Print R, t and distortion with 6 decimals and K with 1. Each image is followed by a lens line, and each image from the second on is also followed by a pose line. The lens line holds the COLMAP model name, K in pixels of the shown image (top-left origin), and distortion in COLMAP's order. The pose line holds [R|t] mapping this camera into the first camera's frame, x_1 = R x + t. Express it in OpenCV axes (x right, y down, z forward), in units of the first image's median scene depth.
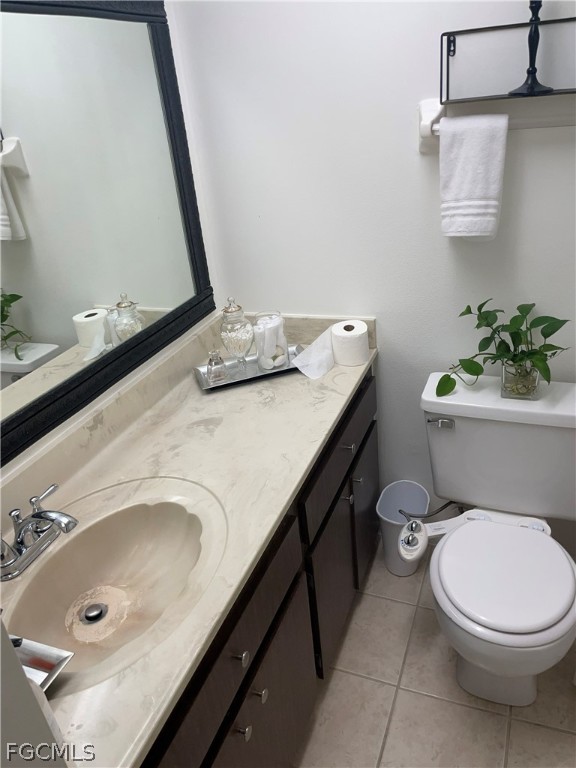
lens RADIAL K [[593.8, 0, 296.5], [0, 593.8, 383.2], [0, 0, 1]] dist [0.112983, -0.169072]
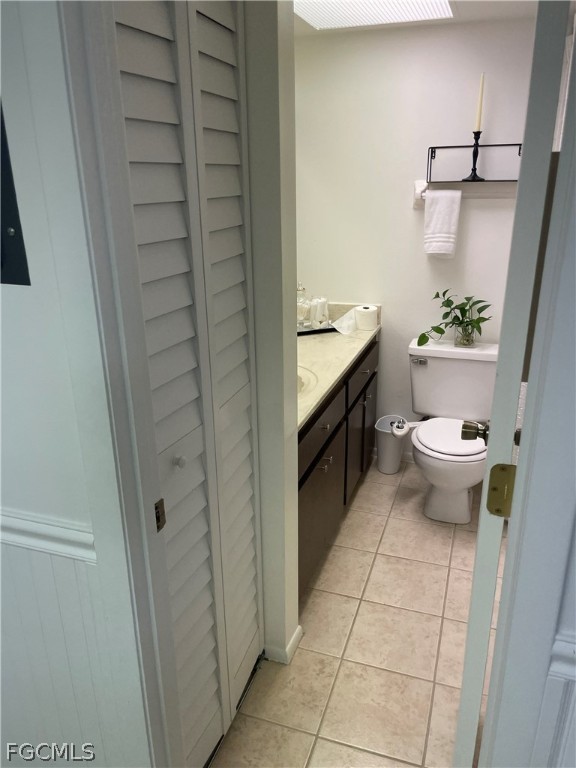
lens RADIAL K [[593.8, 0, 296.5], [0, 593.8, 383.2], [0, 0, 1]] dist [0.112983, -0.169072]
pose [[0.995867, 0.065280, 0.063140, -0.223100], [-0.056664, 0.989927, -0.129747, 0.388072], [-0.070973, 0.125633, 0.989535, -0.687968]]
